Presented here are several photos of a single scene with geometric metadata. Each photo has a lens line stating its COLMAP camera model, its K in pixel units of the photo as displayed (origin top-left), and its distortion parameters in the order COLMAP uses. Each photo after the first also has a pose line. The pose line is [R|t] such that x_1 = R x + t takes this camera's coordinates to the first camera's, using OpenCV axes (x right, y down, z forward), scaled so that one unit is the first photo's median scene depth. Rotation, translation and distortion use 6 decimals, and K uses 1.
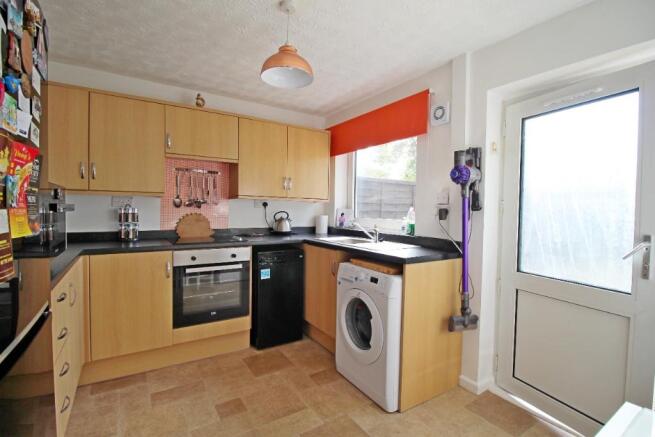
lens RADIAL K [[307.5, 0, 329.7], [0, 307.5, 216.8], [0, 0, 1]] dist [0.001741, -0.011717]
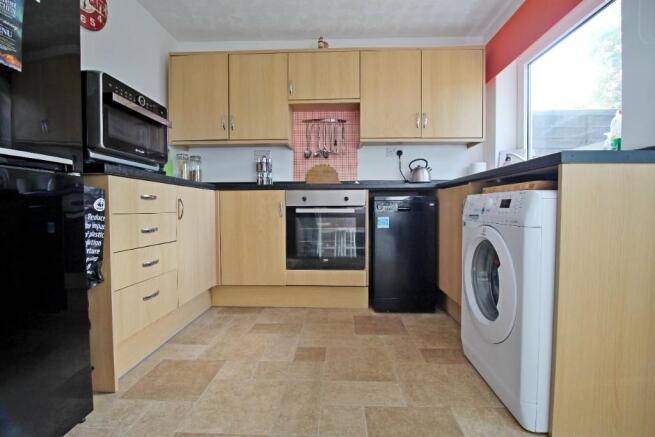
lens RADIAL K [[307.5, 0, 329.7], [0, 307.5, 216.8], [0, 0, 1]] dist [0.001741, -0.011717]
pose [[0.815275, -0.004950, -0.579052, 0.168071], [0.004291, 0.999988, -0.002505, 0.184380], [0.579057, -0.000442, 0.815287, 0.251429]]
